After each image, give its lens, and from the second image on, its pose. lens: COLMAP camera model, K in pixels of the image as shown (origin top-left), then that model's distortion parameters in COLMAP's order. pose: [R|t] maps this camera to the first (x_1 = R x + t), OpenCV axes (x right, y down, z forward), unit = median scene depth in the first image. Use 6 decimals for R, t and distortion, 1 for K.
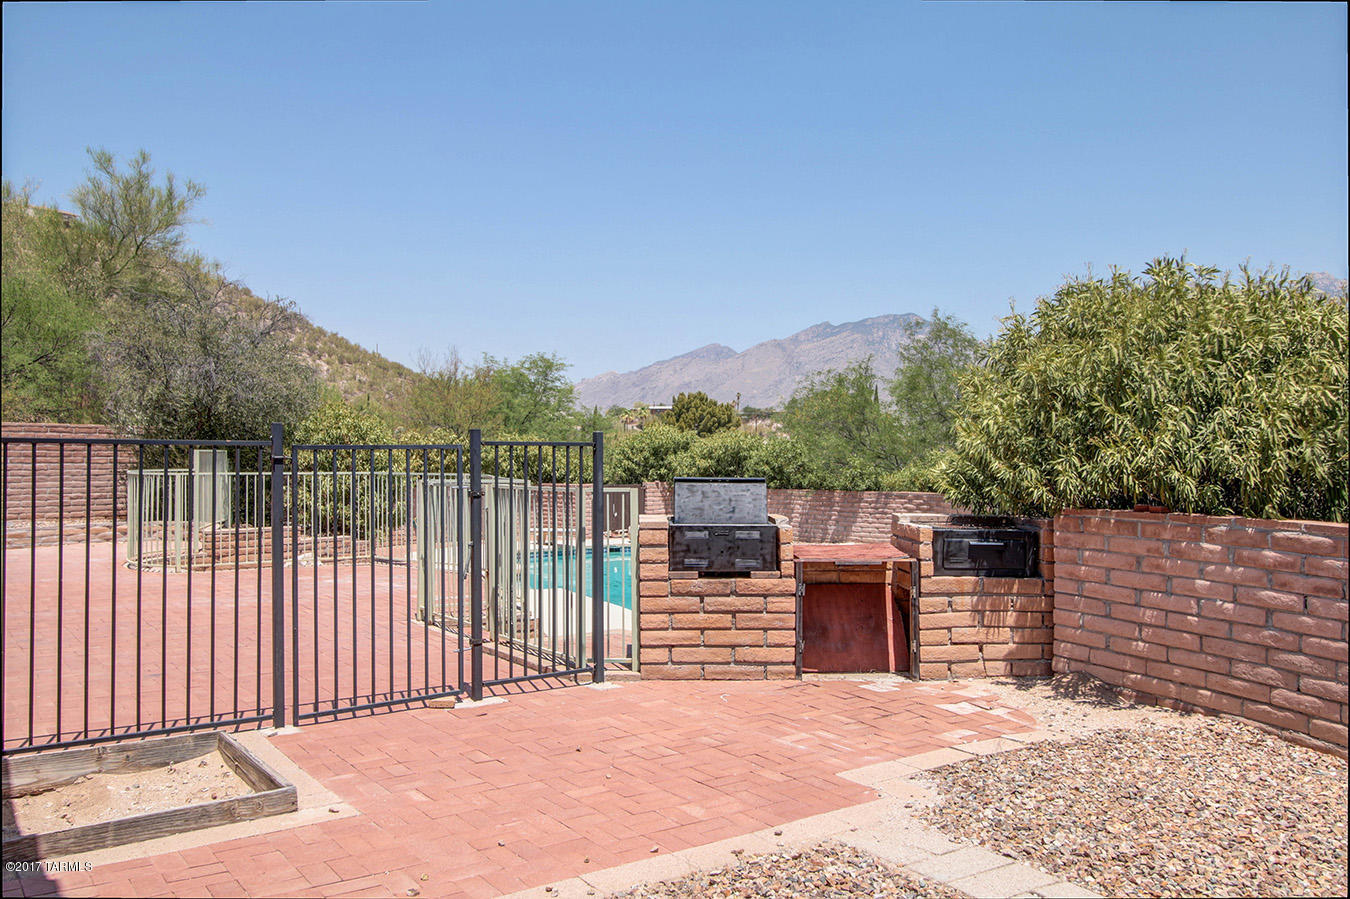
lens RADIAL K [[1063.3, 0, 669.5], [0, 1063.3, 447.7], [0, 0, 1]] dist [0.004737, -0.003755]
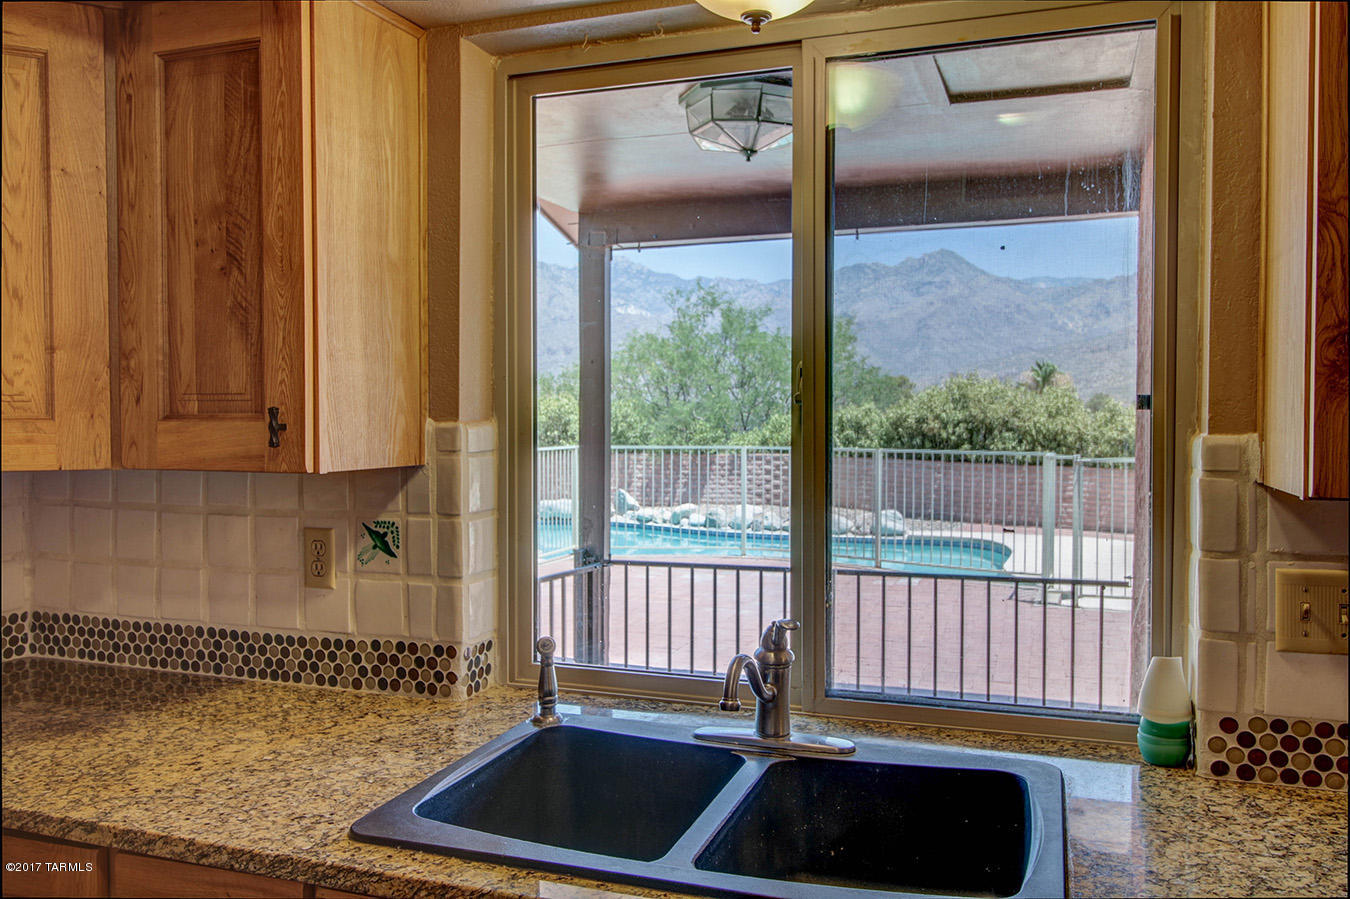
lens RADIAL K [[1063.3, 0, 669.5], [0, 1063.3, 447.7], [0, 0, 1]] dist [0.004737, -0.003755]
pose [[0.829358, -0.020046, 0.558358, -1.389043], [-0.001401, 0.999278, 0.037956, -0.015018], [-0.558716, -0.032262, 0.828732, 0.540300]]
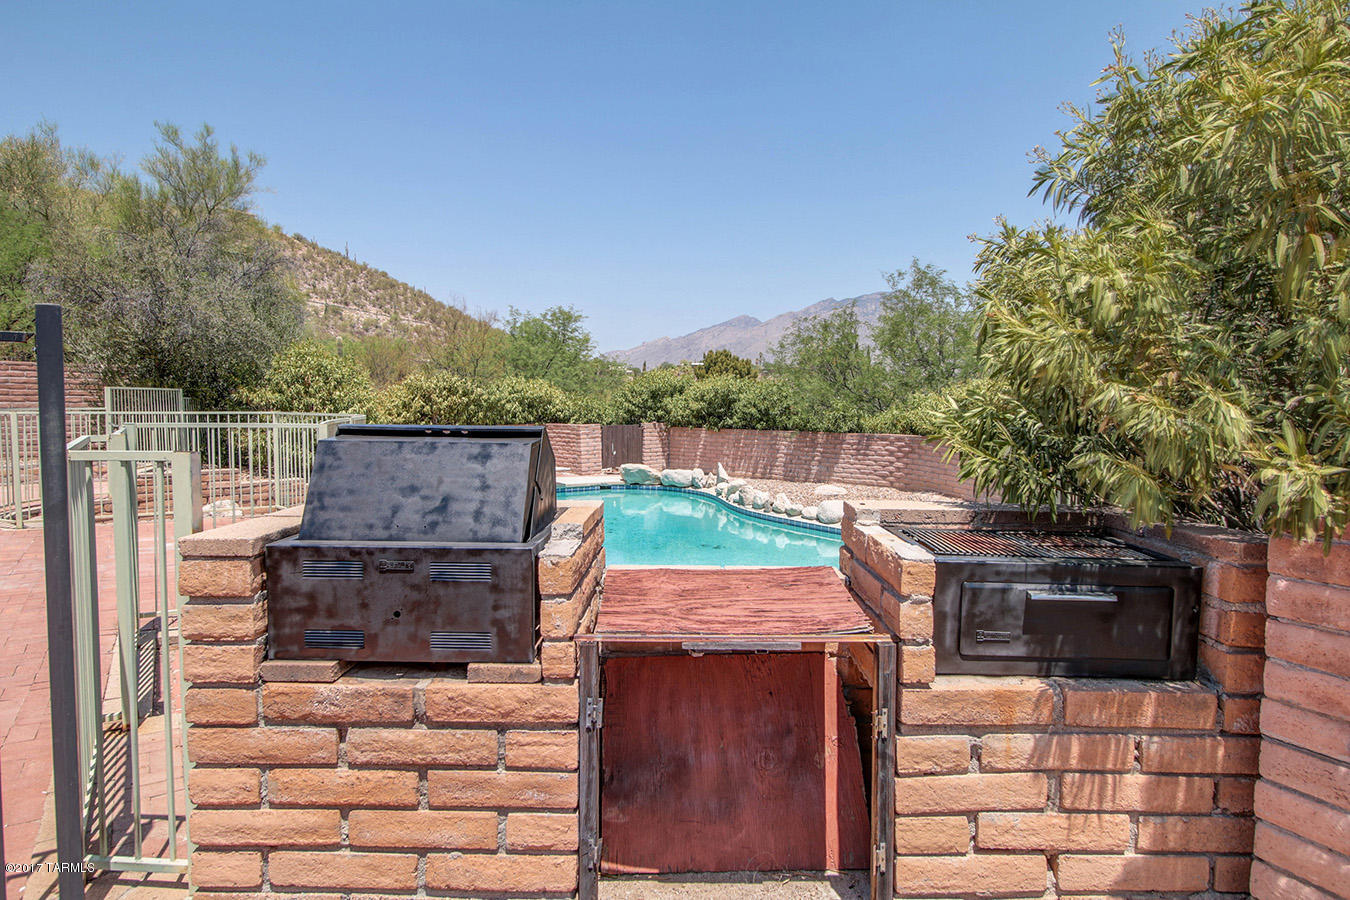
lens RADIAL K [[806.3, 0, 671.7], [0, 806.3, 445.4], [0, 0, 1]] dist [0.008737, 0.000148]
pose [[0.998929, 0.006496, -0.045815, 0.163075], [-0.003635, 0.998053, 0.062262, 0.015818], [0.046130, -0.062029, 0.997008, 0.697529]]
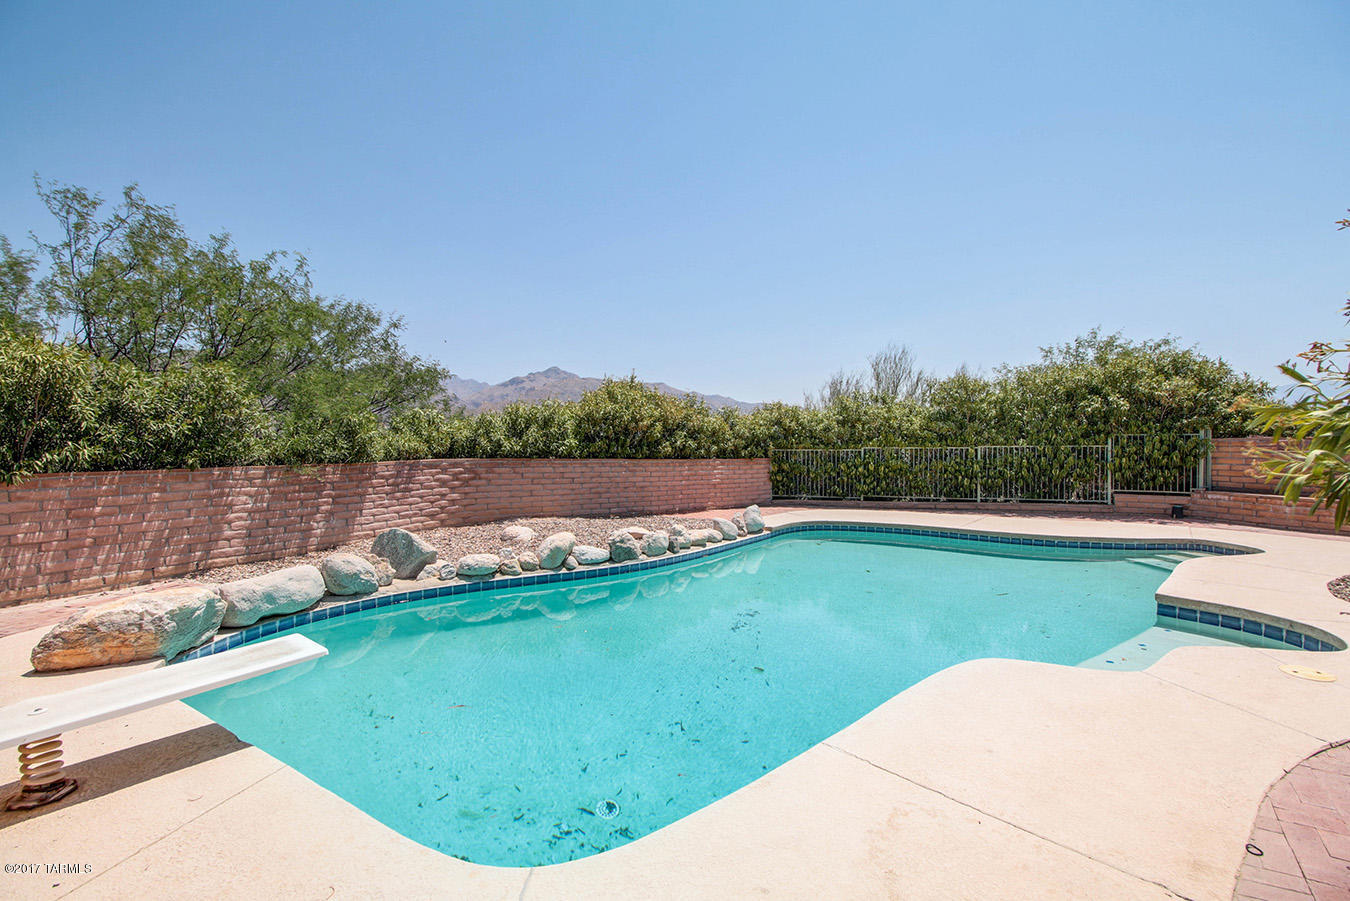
lens RADIAL K [[617.0, 0, 669.2], [0, 617.0, 448.0], [0, 0, 1]] dist [0.026928, -0.015116]
pose [[-0.299932, -0.007218, 0.953933, -0.820844], [-0.004764, 0.999970, 0.006069, 0.091984], [-0.953949, -0.002725, -0.299958, 3.027631]]
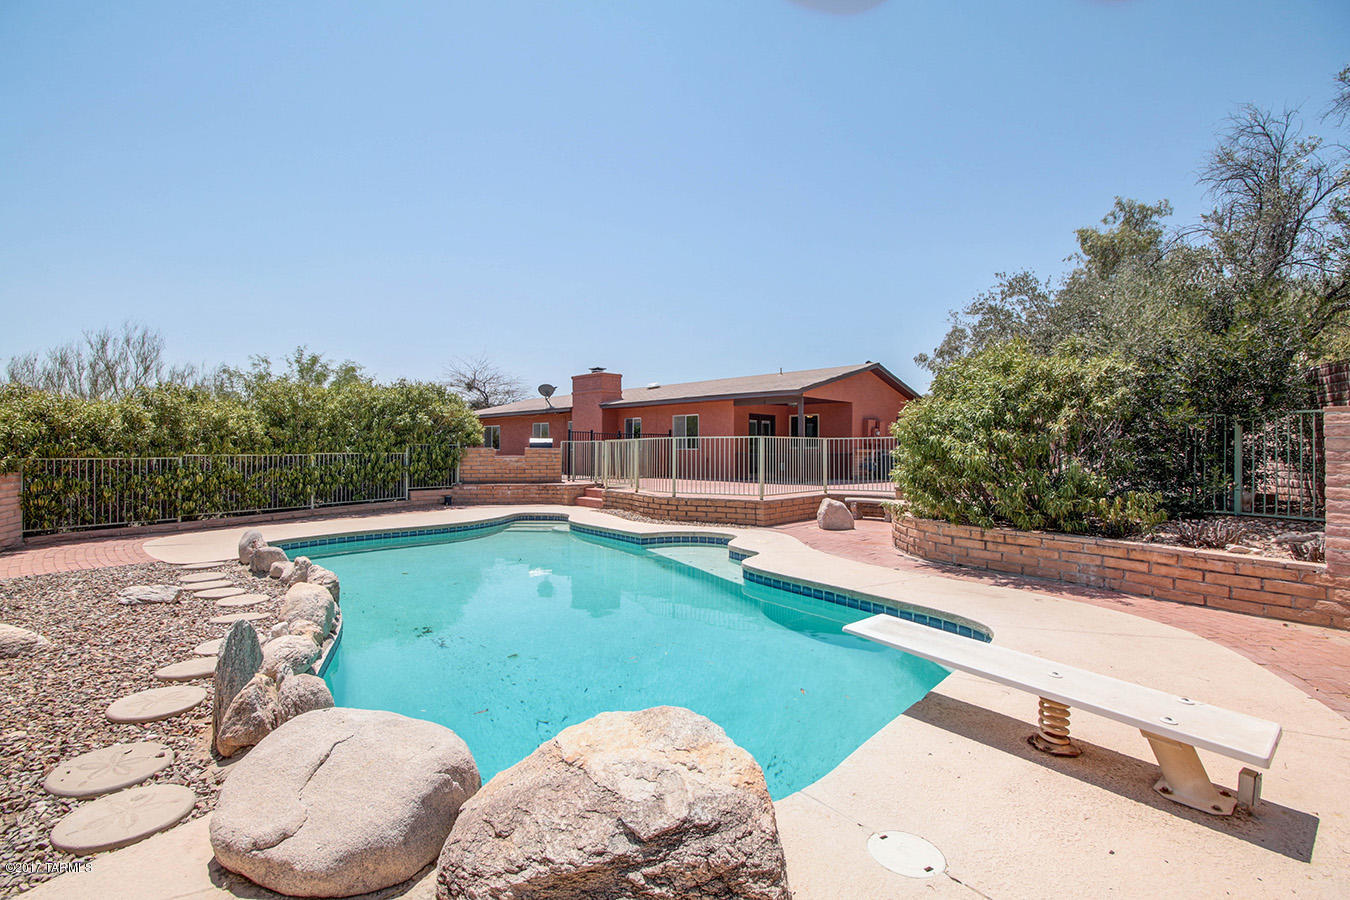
lens RADIAL K [[617.0, 0, 669.2], [0, 617.0, 447.5], [0, 0, 1]] dist [0.026928, -0.015116]
pose [[-0.985474, -0.004360, -0.169770, -0.040784], [-0.001780, 0.999881, -0.015344, 0.103549], [0.169817, -0.014819, -0.985364, 3.637372]]
